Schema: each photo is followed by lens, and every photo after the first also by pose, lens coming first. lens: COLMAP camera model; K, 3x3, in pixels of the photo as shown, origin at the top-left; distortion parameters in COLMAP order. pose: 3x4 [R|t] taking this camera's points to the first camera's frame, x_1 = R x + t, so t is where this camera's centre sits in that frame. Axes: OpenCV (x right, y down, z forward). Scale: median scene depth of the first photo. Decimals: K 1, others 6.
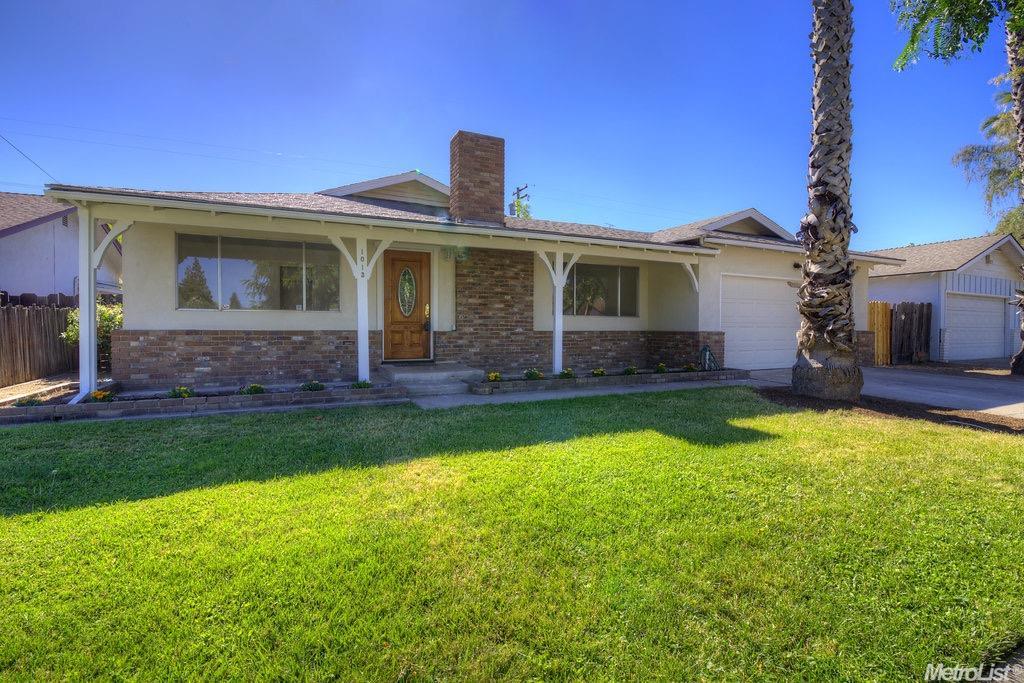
lens RADIAL K [[451.3, 0, 508.9], [0, 451.3, 336.9], [0, 0, 1]] dist [-0.000939, -0.011916]
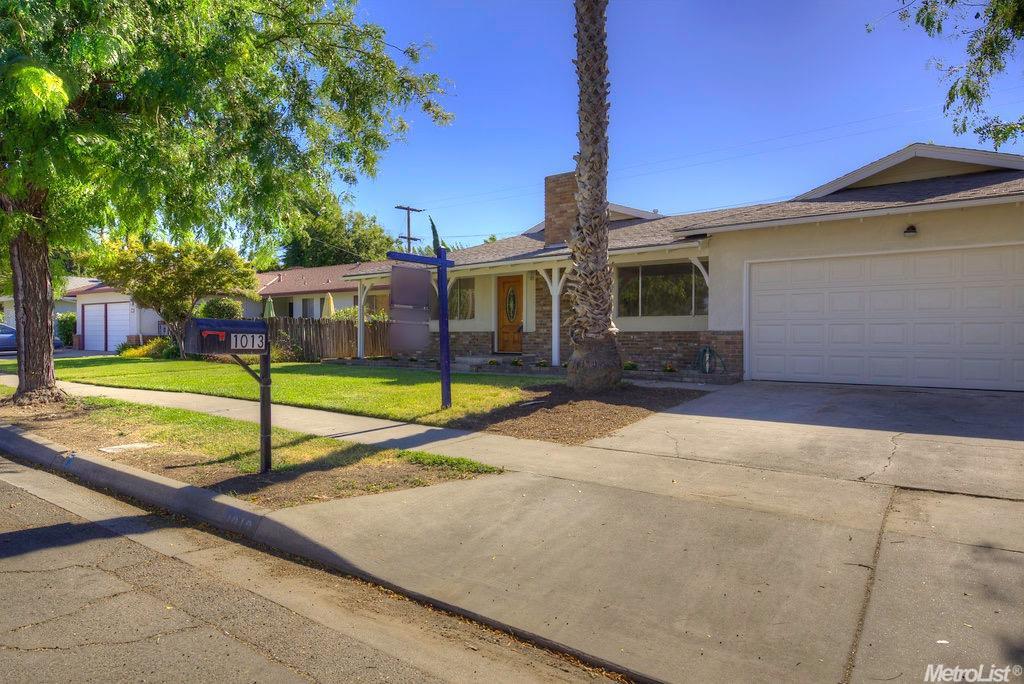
lens RADIAL K [[593.3, 0, 512.0], [0, 593.3, 342.0], [0, 0, 1]] dist [0.021768, 0.001168]
pose [[0.488124, 0.008806, -0.872730, 1.339467], [-0.016405, 0.999865, 0.000914, 0.016209], [0.872620, 0.013871, 0.488203, 0.088488]]
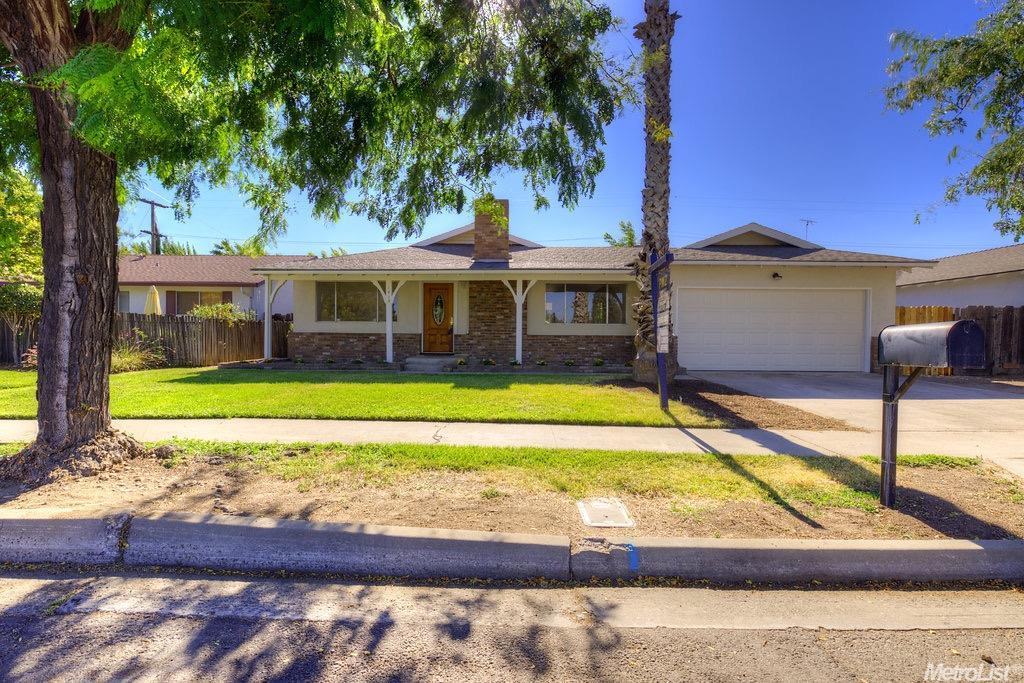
lens RADIAL K [[446.3, 0, 512.2], [0, 446.3, 344.2], [0, 0, 1]] dist [0.000727, -0.011009]
pose [[0.903704, 0.012099, -0.427988, 0.635064], [-0.014375, 0.999894, -0.002087, 0.019972], [0.427917, 0.008038, 0.903782, -0.272280]]
